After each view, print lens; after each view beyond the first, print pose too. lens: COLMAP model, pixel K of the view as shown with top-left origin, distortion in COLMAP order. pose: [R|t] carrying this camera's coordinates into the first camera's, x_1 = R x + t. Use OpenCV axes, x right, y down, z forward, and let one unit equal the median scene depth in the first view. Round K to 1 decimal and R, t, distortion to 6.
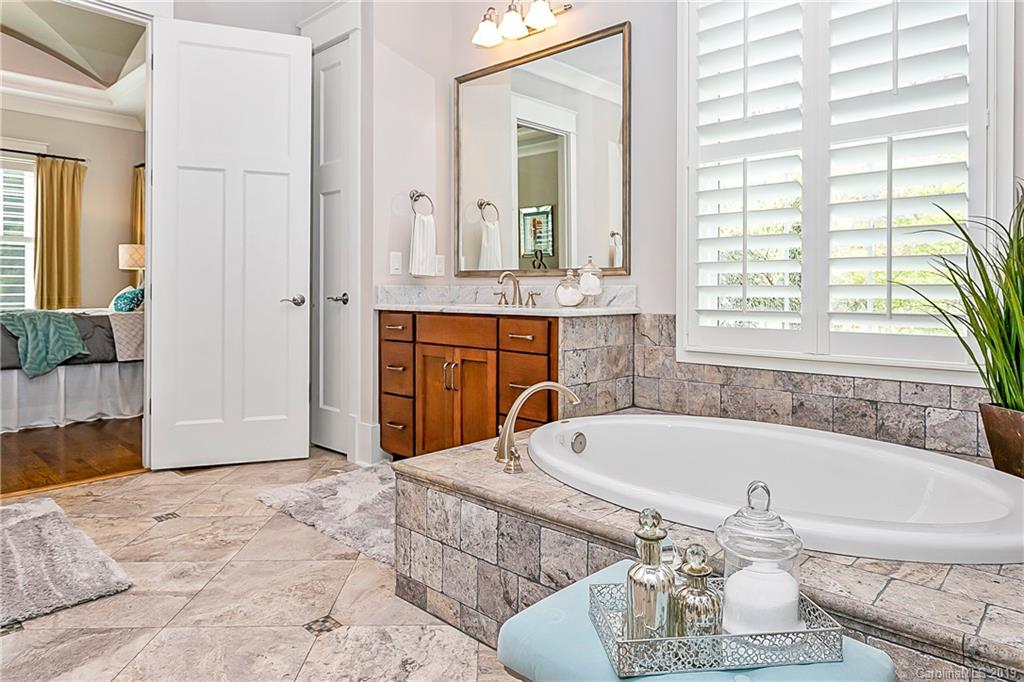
lens RADIAL K [[634.6, 0, 514.5], [0, 634.6, 286.3], [0, 0, 1]] dist [0.000348, 0.000170]
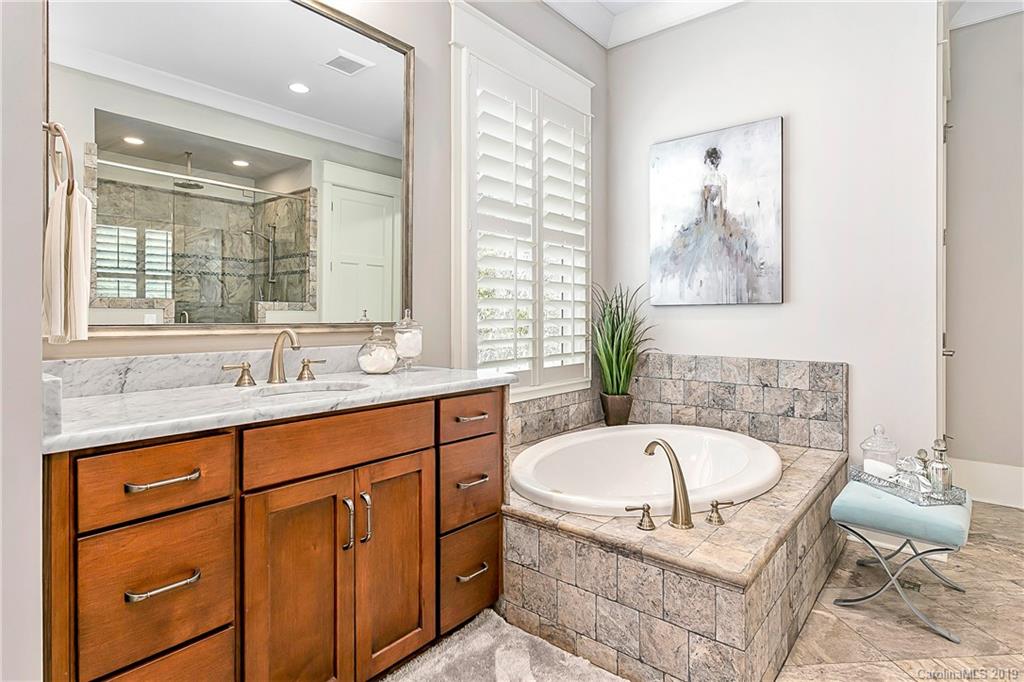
lens RADIAL K [[526.4, 0, 507.1], [0, 526.4, 331.9], [0, 0, 1]] dist [-0.003303, -0.001023]
pose [[-0.038241, -0.027922, 0.998878, -0.546820], [-0.000397, 0.999610, 0.027928, -0.036145], [-0.999268, 0.000672, -0.038237, 0.868906]]
